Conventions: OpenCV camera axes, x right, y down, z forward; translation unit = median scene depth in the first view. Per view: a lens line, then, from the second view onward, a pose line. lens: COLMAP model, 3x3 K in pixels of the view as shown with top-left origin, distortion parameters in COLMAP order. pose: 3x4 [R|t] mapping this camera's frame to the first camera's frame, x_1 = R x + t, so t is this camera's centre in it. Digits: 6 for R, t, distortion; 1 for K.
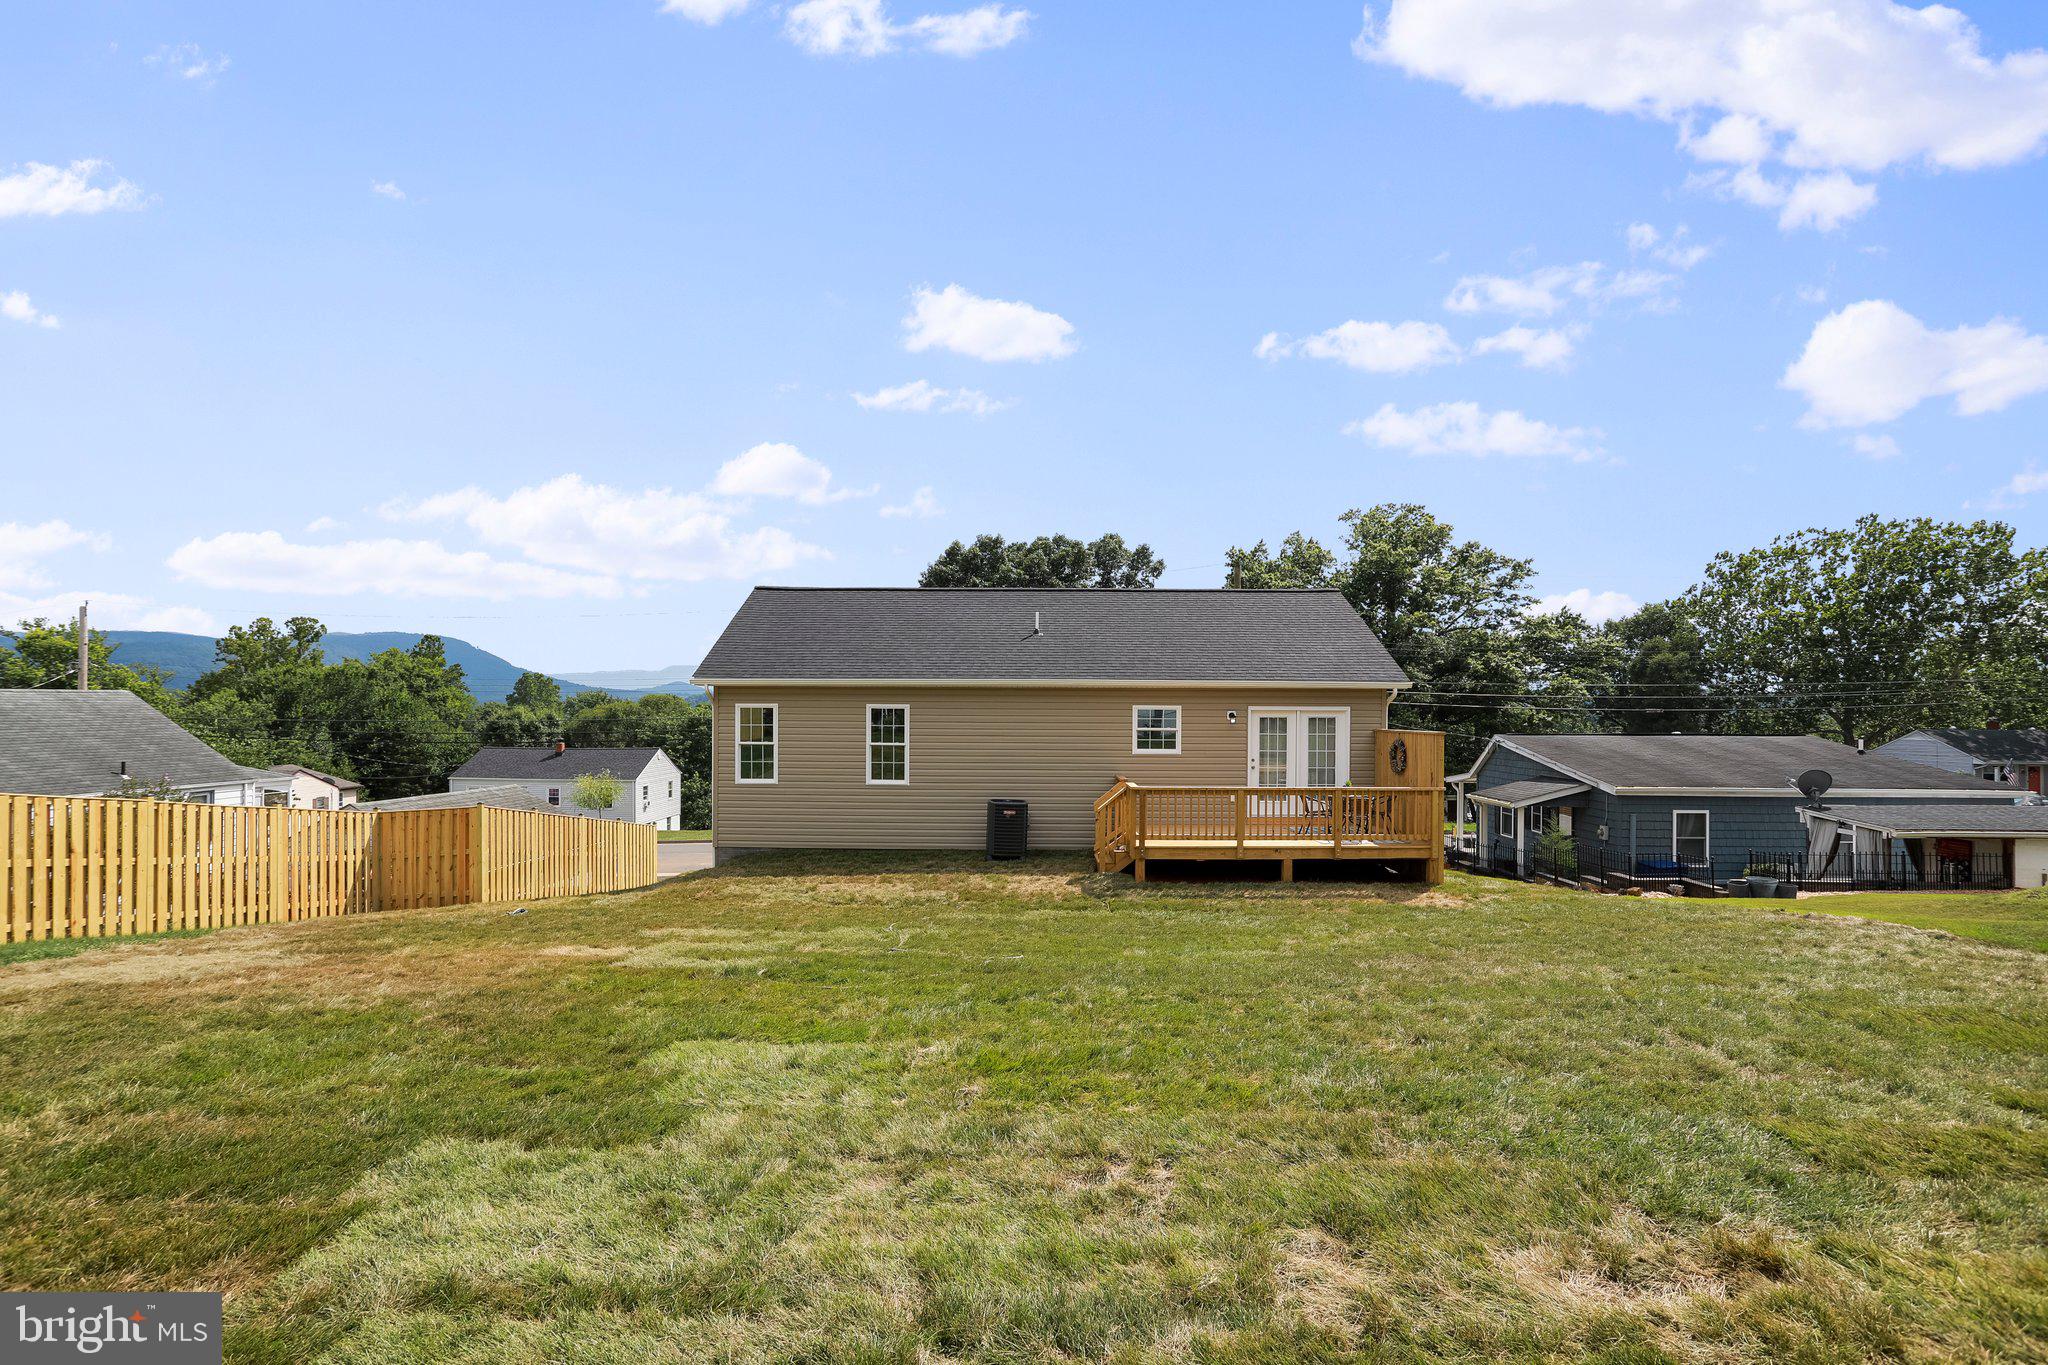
lens RADIAL K [[1025.3, 0, 1024.0], [0, 1025.3, 682.5], [0, 0, 1]] dist [-0.062263, 0.000196]
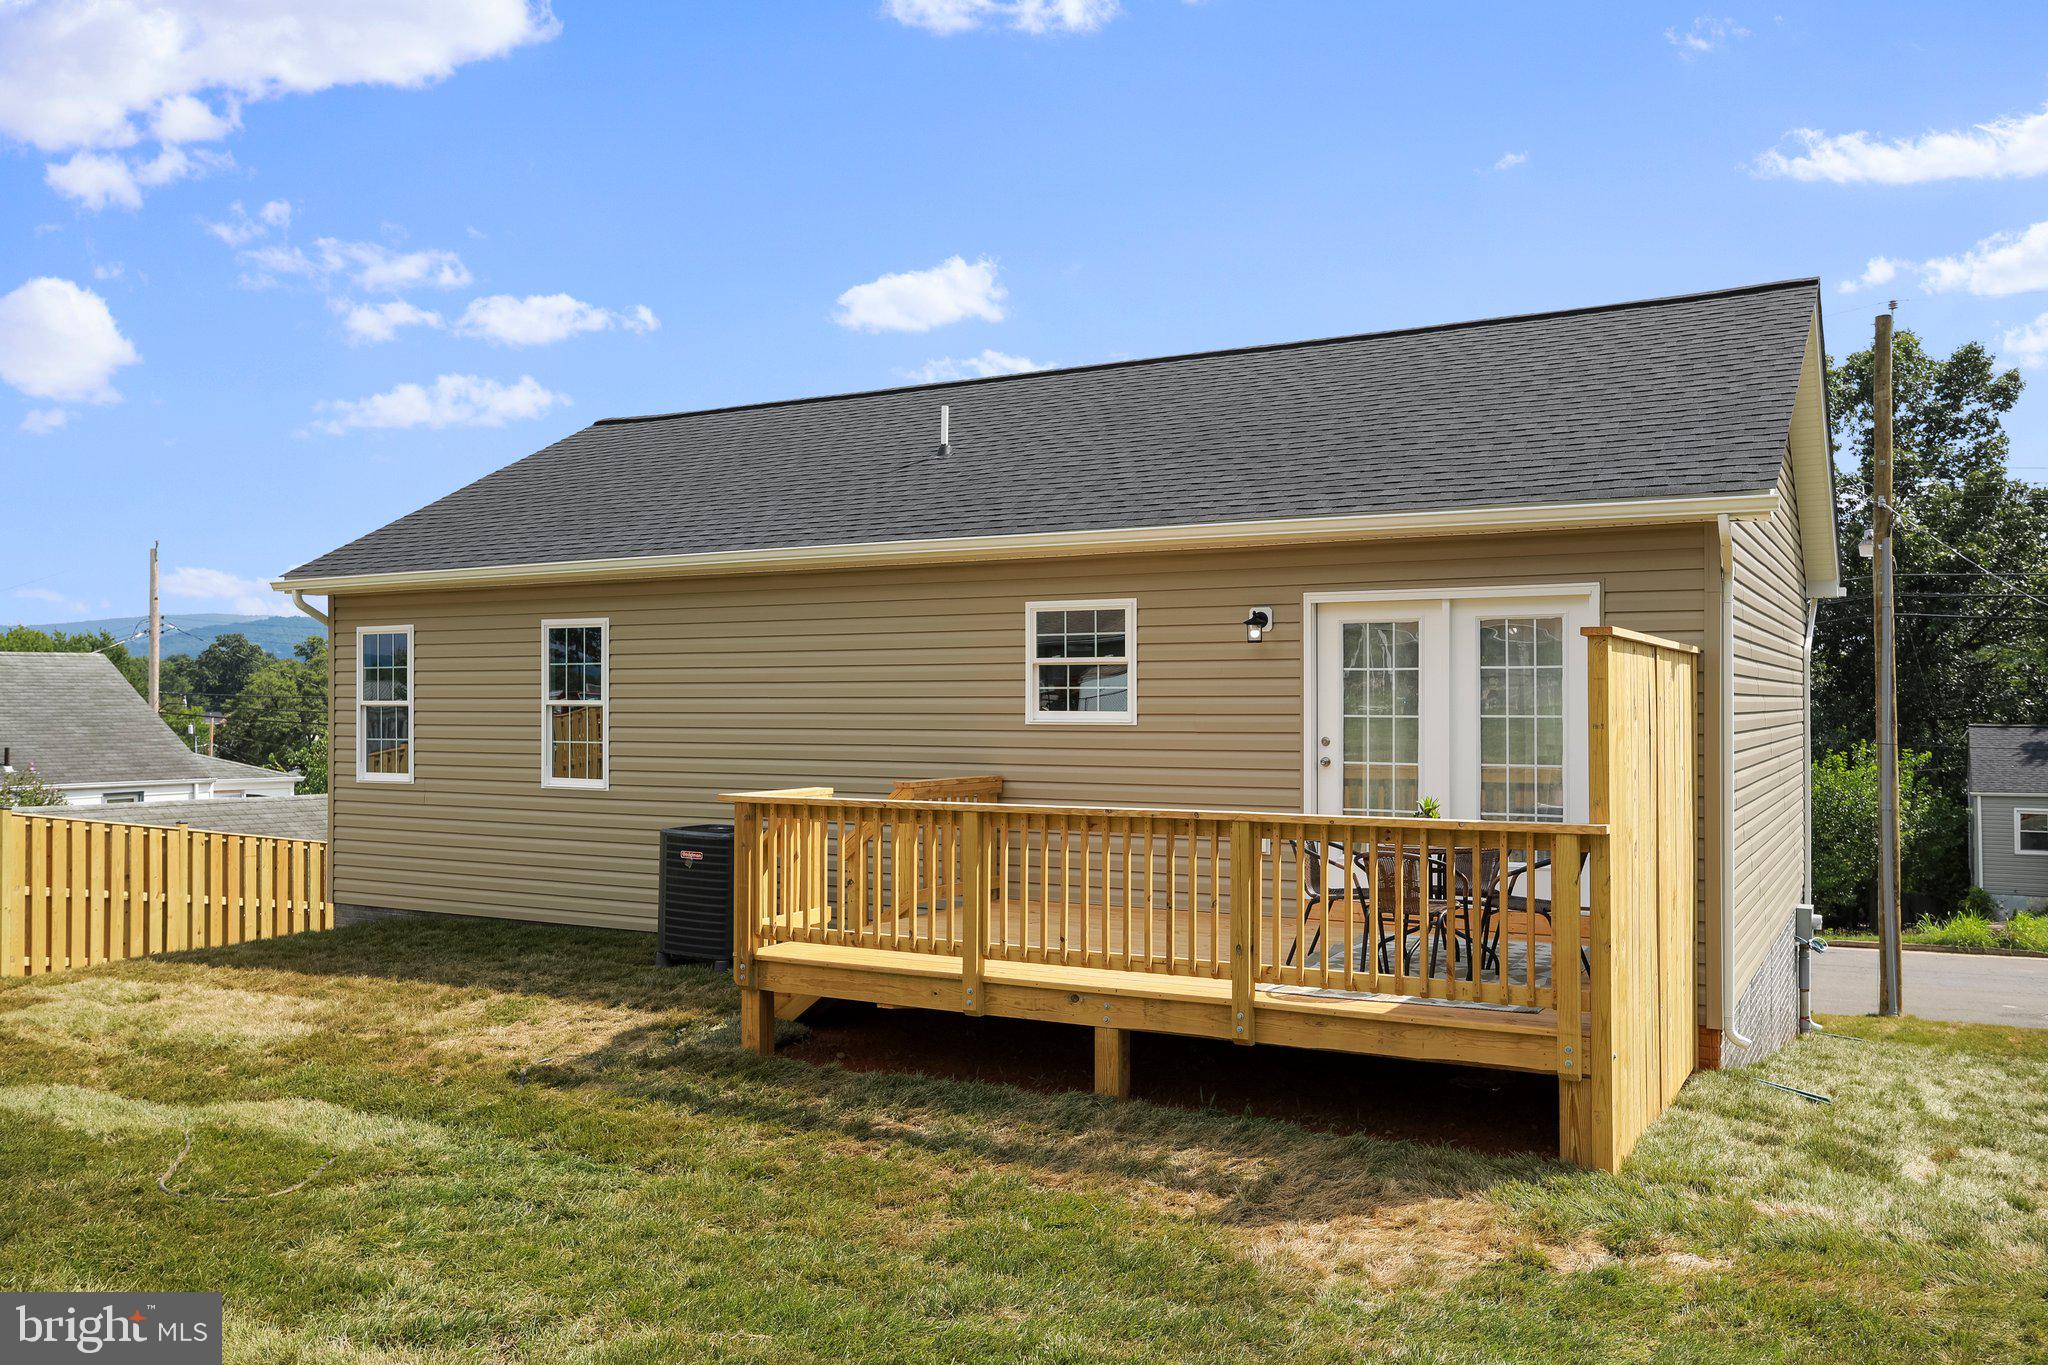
lens RADIAL K [[1625.1, 0, 1024.0], [0, 1625.1, 682.5], [0, 0, 1]] dist [0.012296, 0.001753]
pose [[0.875301, -0.012135, -0.483427, 0.410270], [0.018523, 0.999793, 0.008441, 0.048259], [0.483224, -0.016343, 0.875344, 0.445035]]
